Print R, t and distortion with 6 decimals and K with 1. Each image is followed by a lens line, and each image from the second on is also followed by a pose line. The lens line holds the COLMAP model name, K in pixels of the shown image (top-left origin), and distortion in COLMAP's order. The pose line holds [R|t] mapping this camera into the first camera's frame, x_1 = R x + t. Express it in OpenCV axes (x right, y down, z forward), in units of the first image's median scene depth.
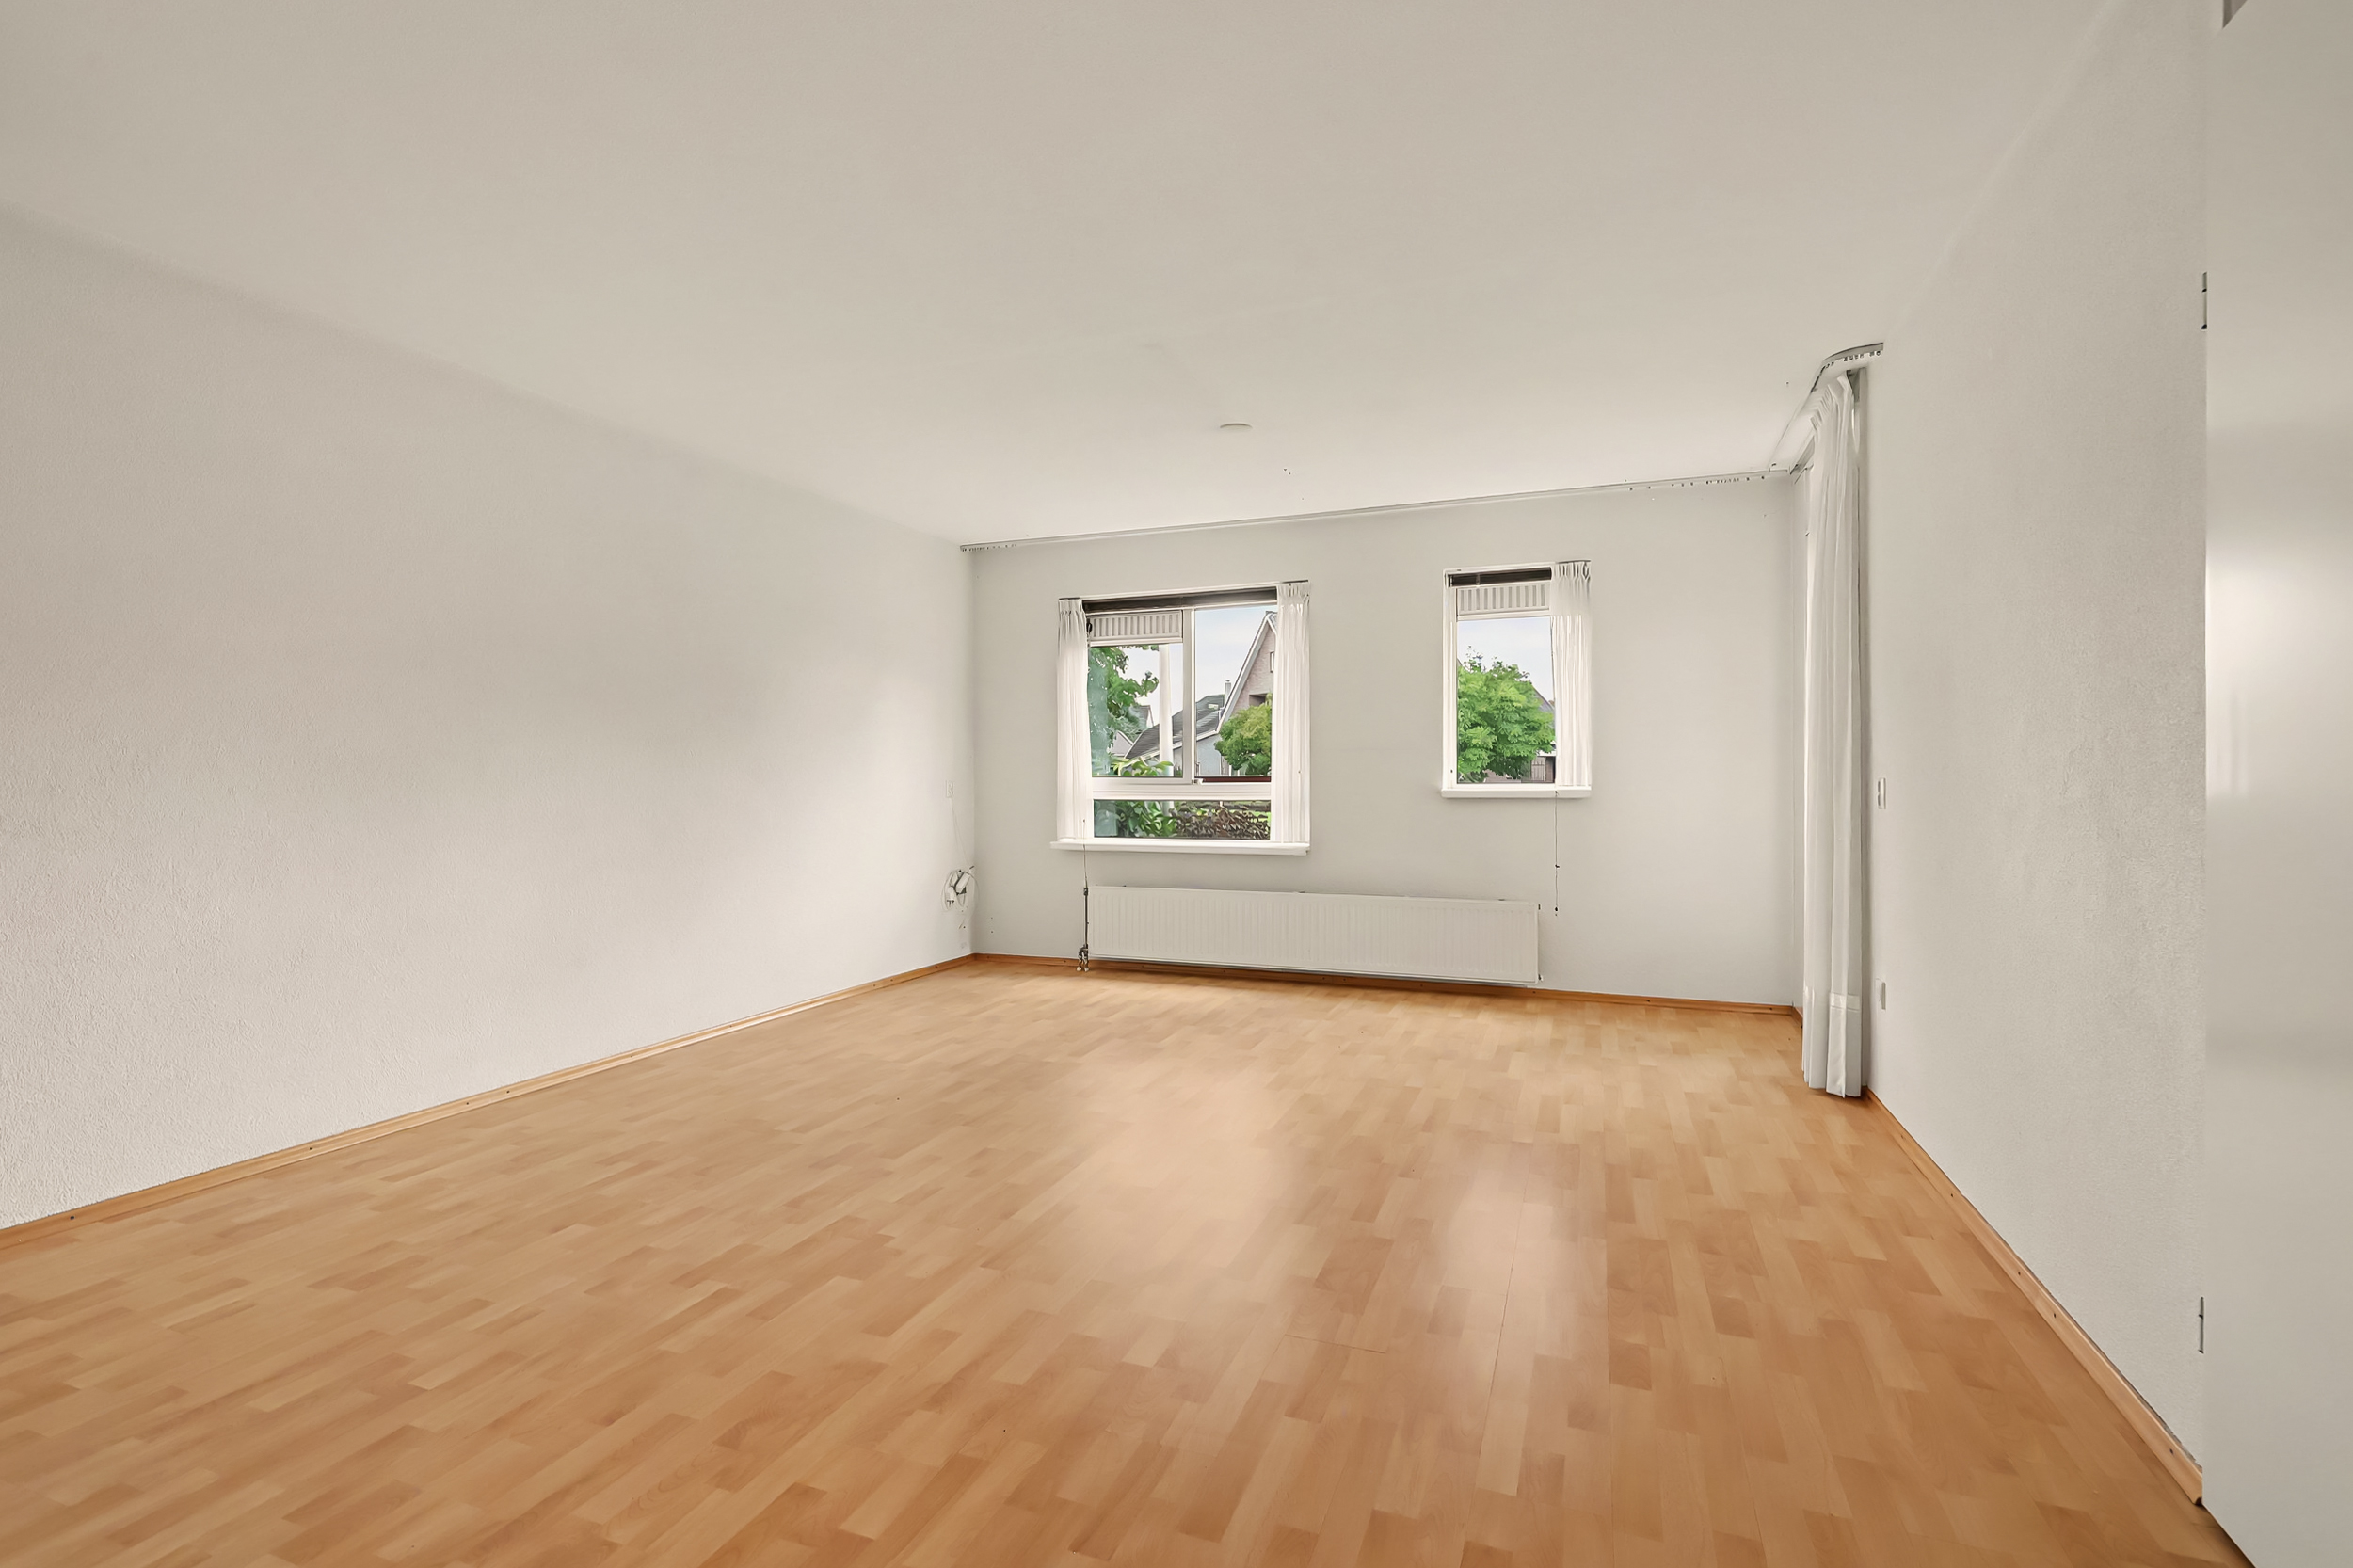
lens RADIAL K [[1088.8, 0, 1176.5], [0, 1088.8, 784.0], [0, 0, 1]] dist [-0.003196, -0.000556]
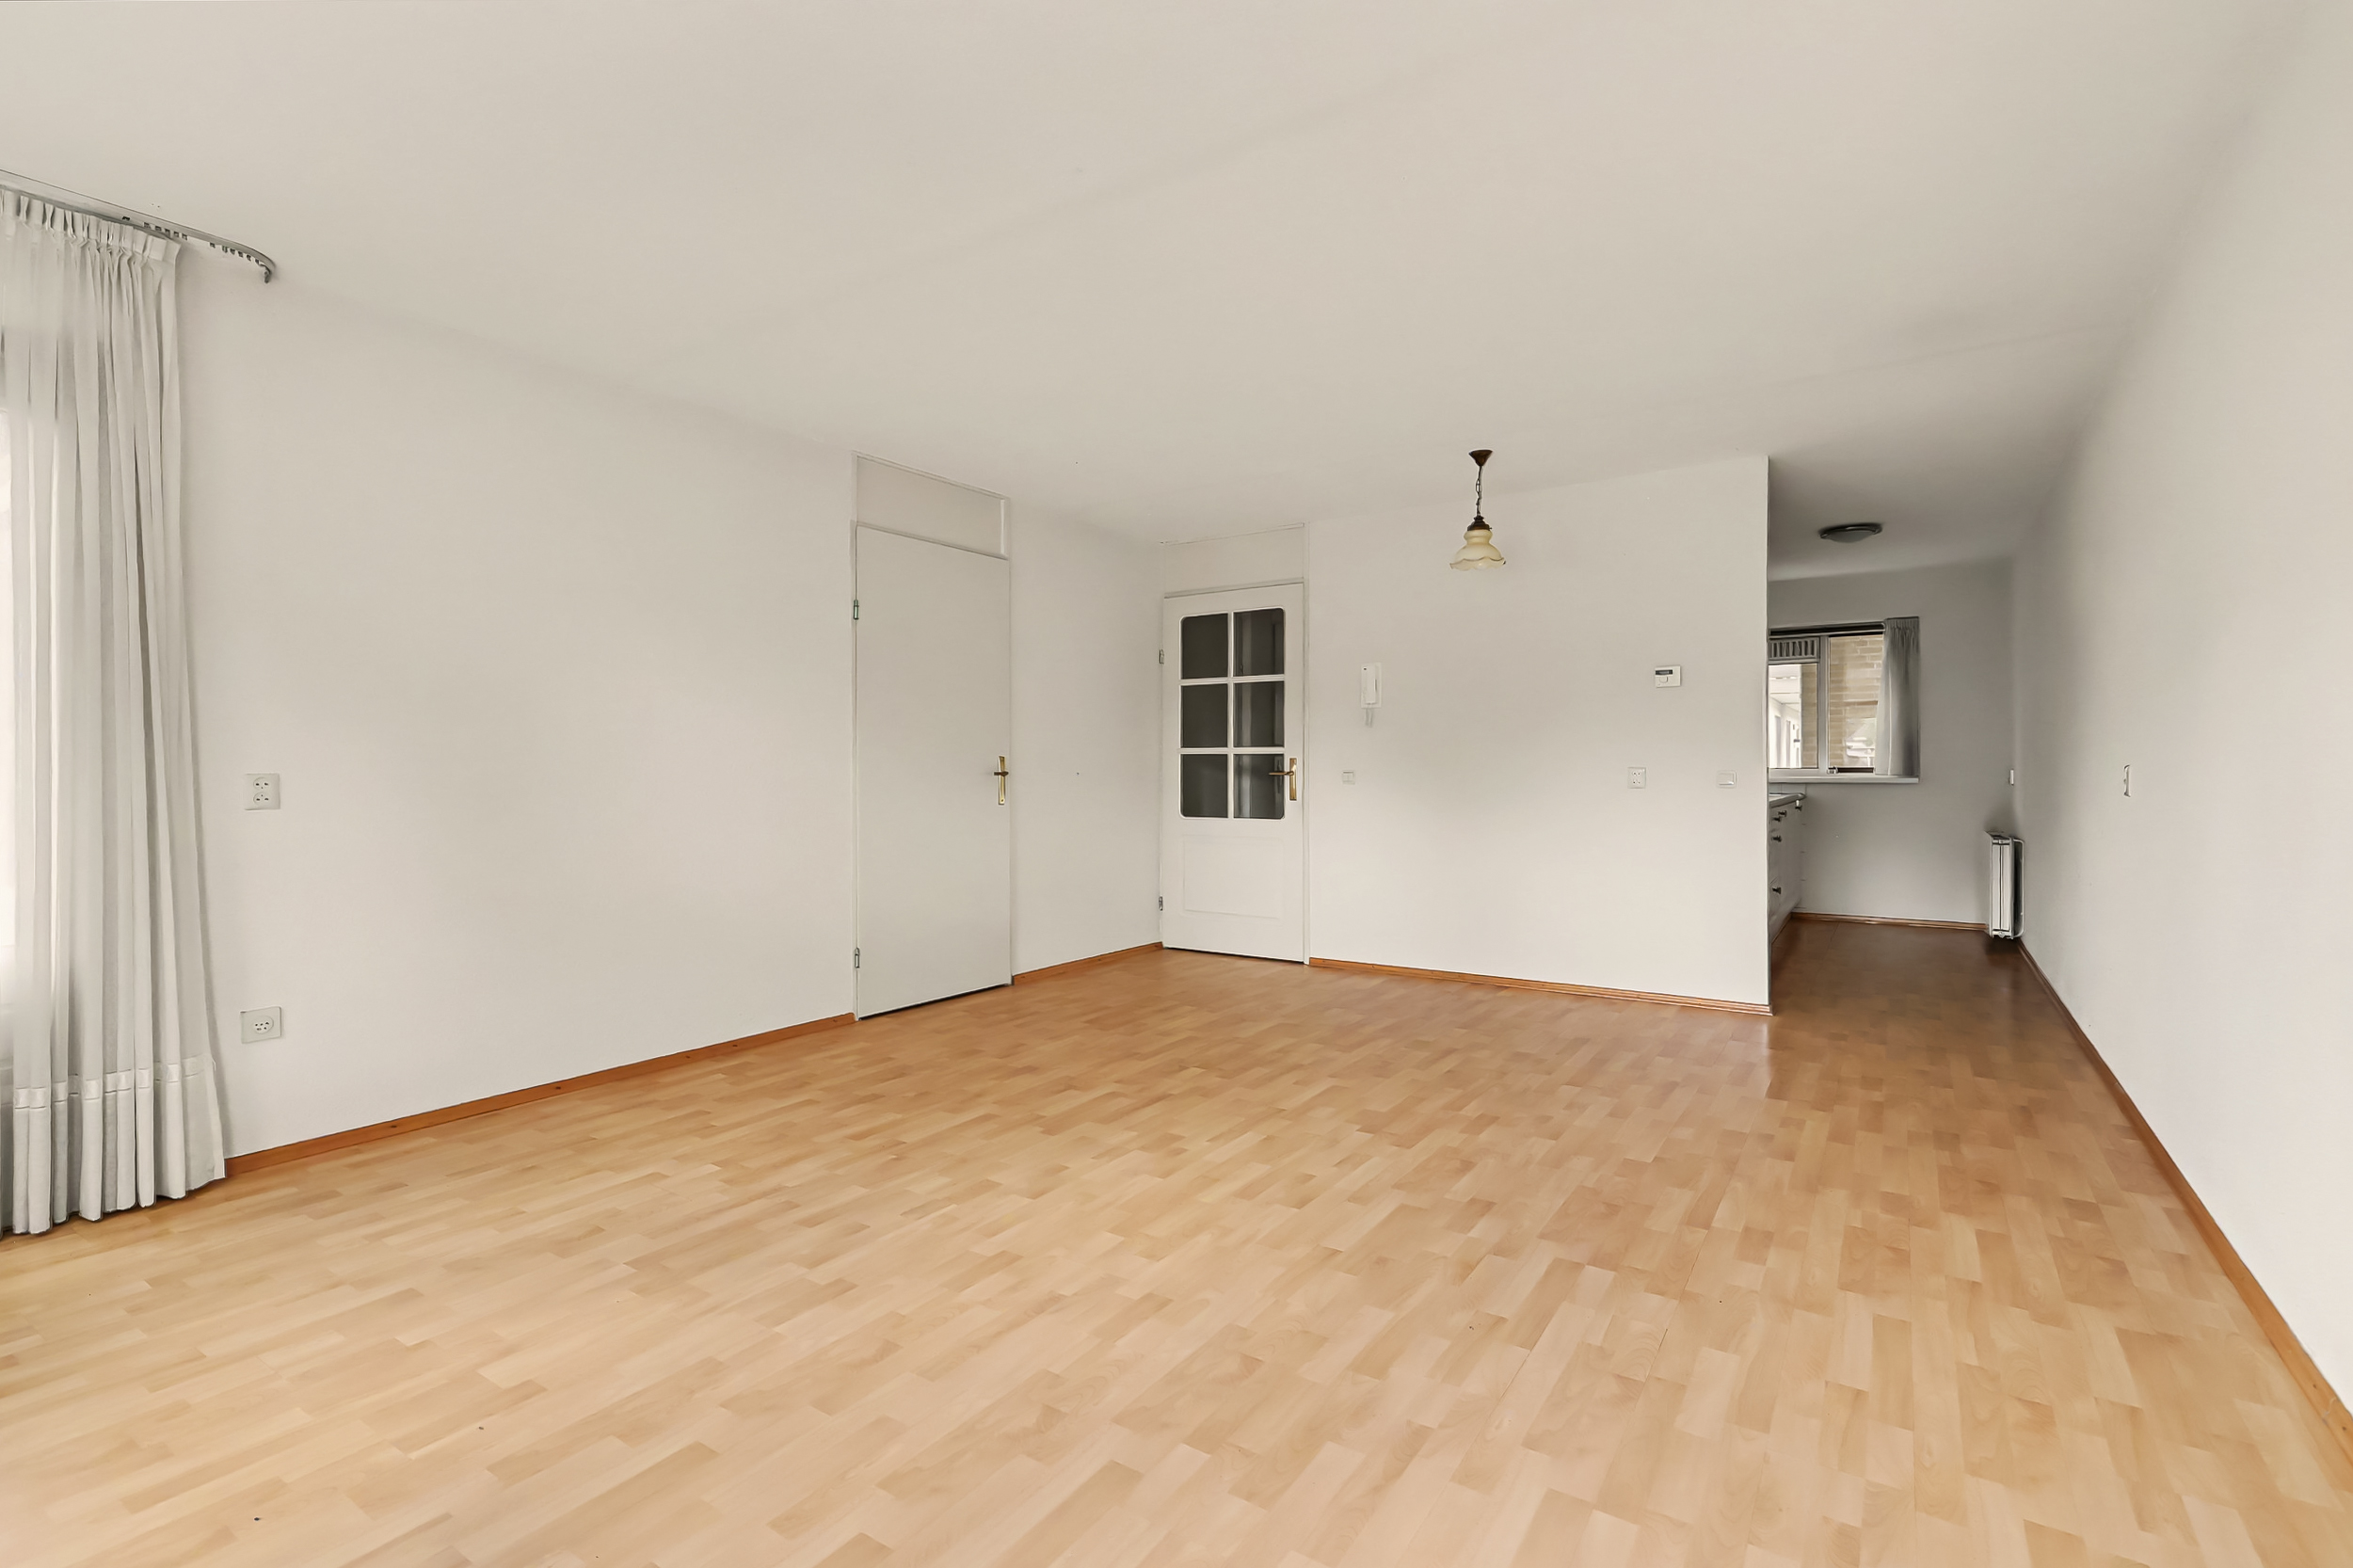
lens RADIAL K [[1088.7, 0, 1172.9], [0, 1088.7, 776.5], [0, 0, 1]] dist [-0.003114, -0.000125]
pose [[-0.975755, 0.004428, 0.218821, -0.248822], [0.006536, 0.999939, 0.008909, -0.005701], [-0.218768, 0.010123, -0.975724, 1.724957]]
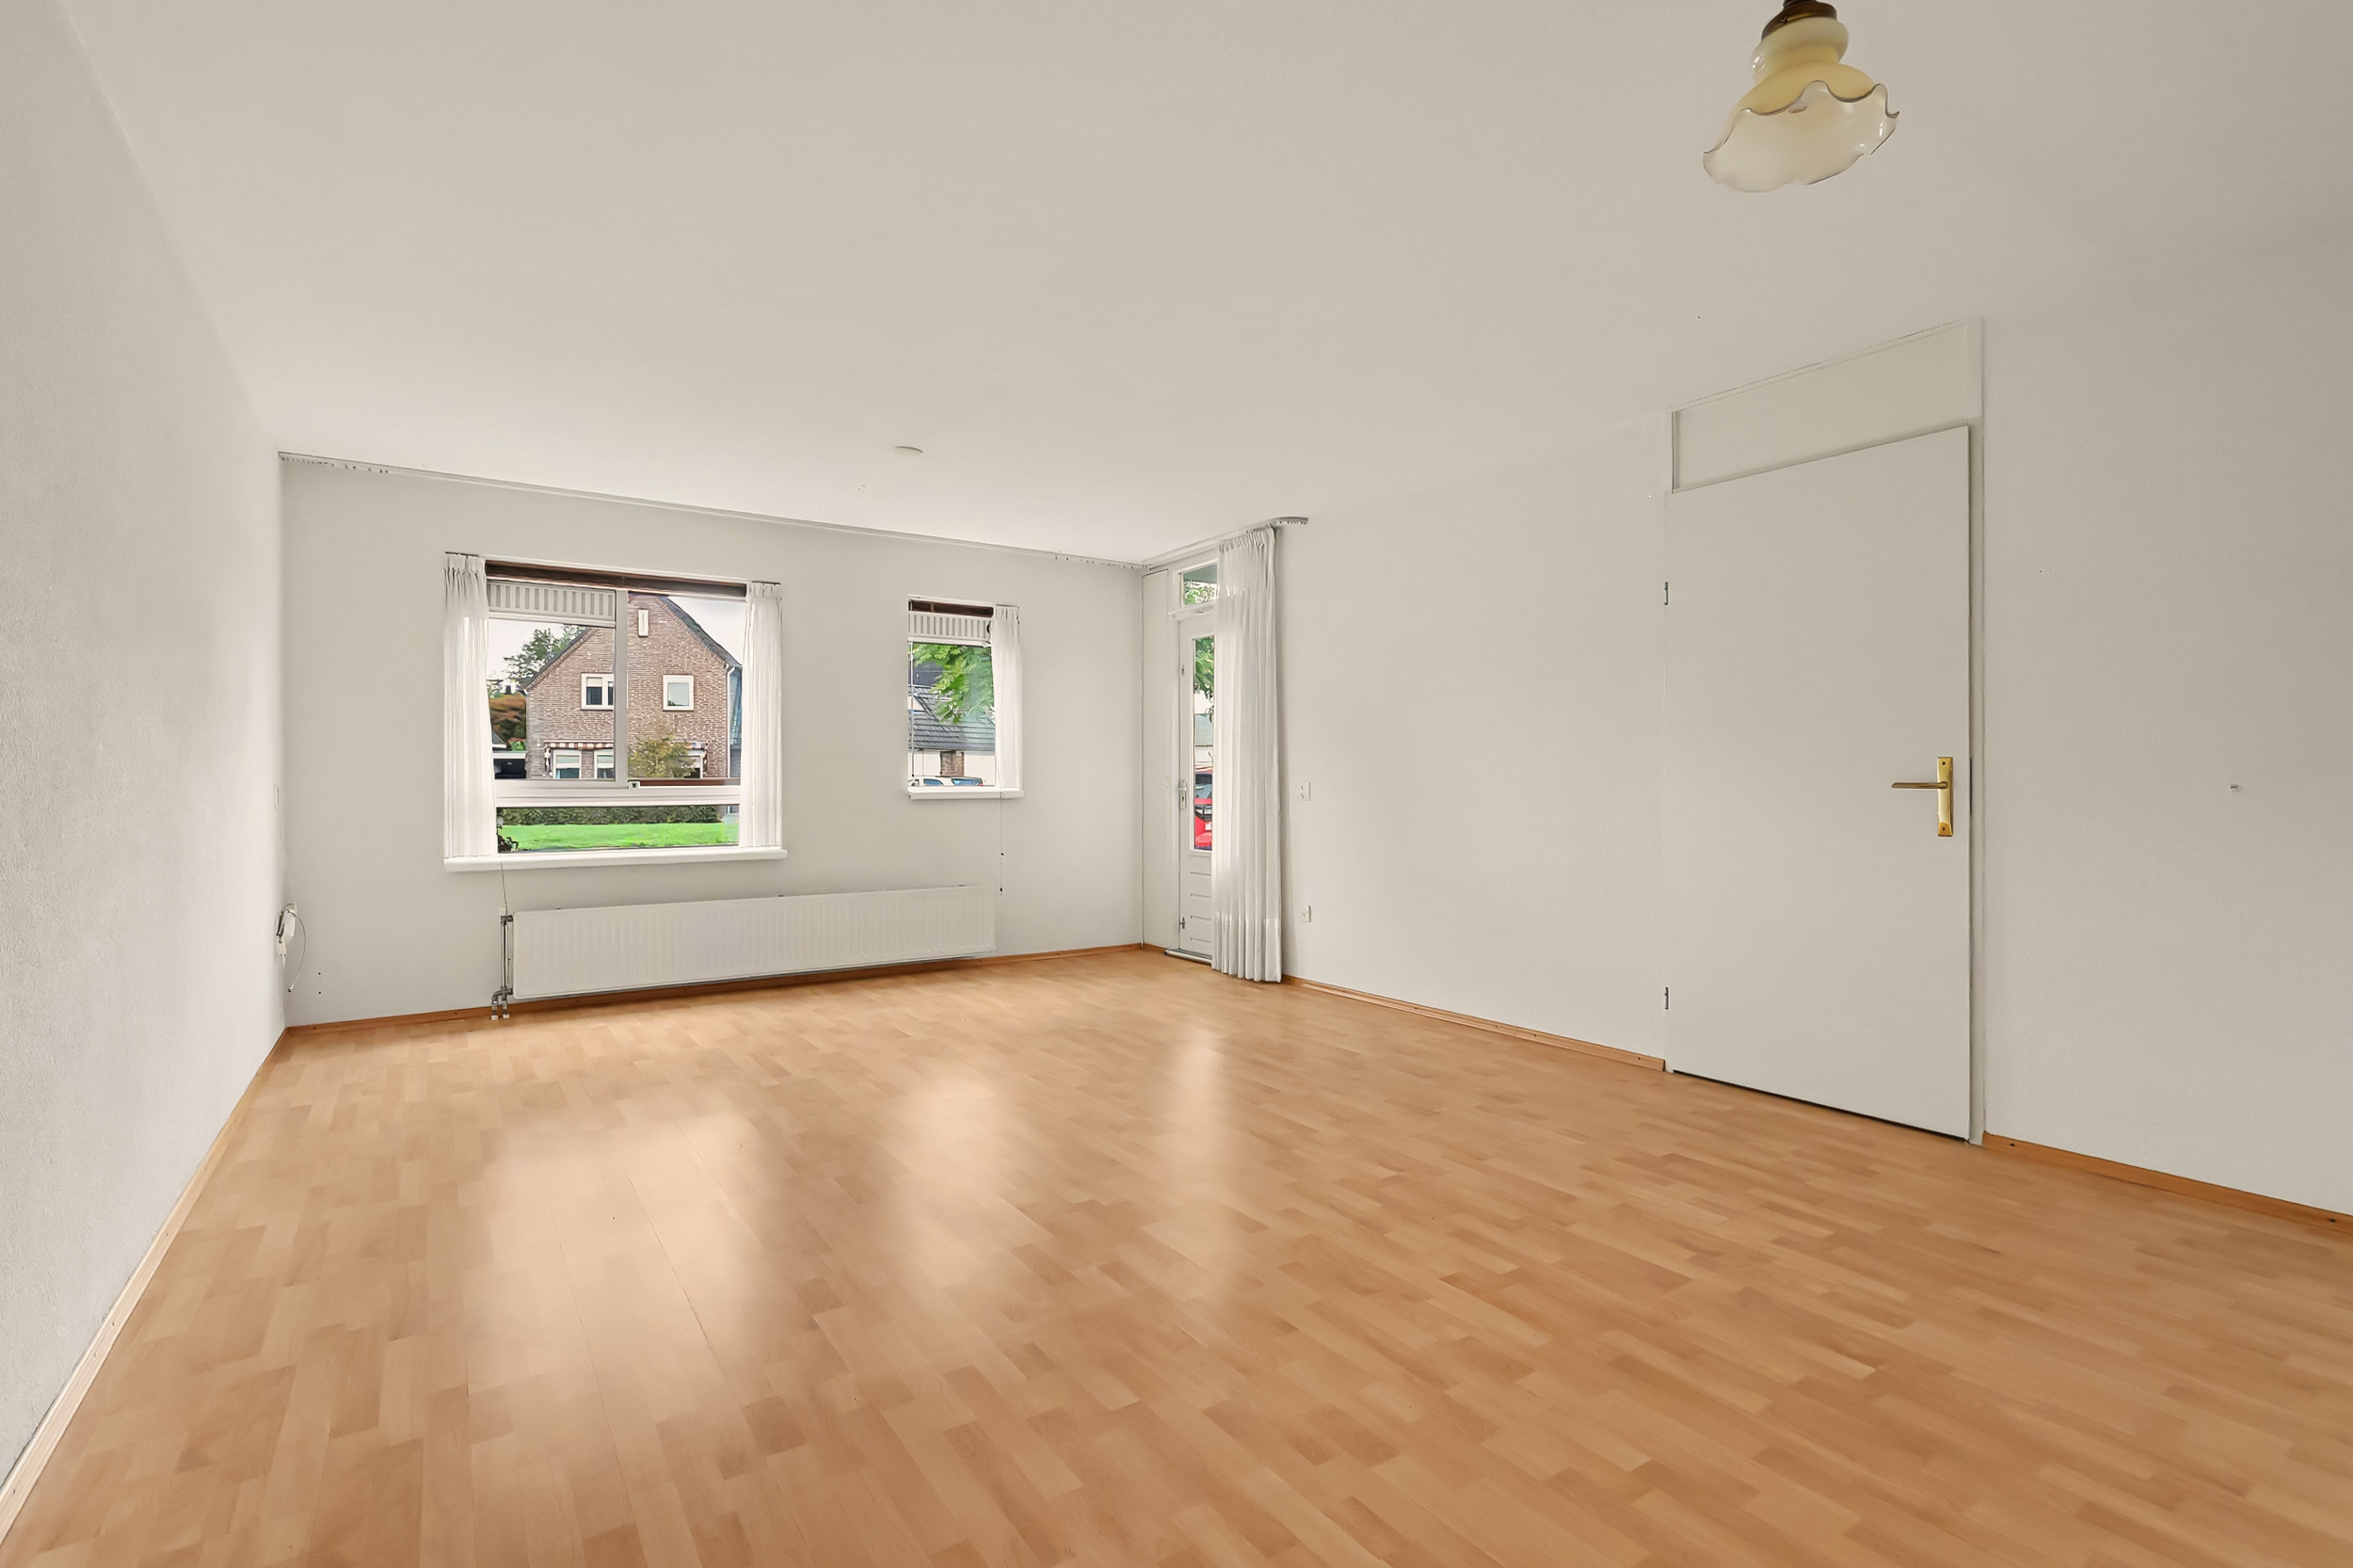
lens RADIAL K [[1088.7, 0, 1172.9], [0, 1088.7, 776.5], [0, 0, 1]] dist [-0.003114, -0.000125]
pose [[0.569822, 0.005777, 0.821748, -0.847383], [0.002476, 0.999959, -0.008747, -0.000170], [-0.821764, 0.007019, 0.569785, 0.232523]]
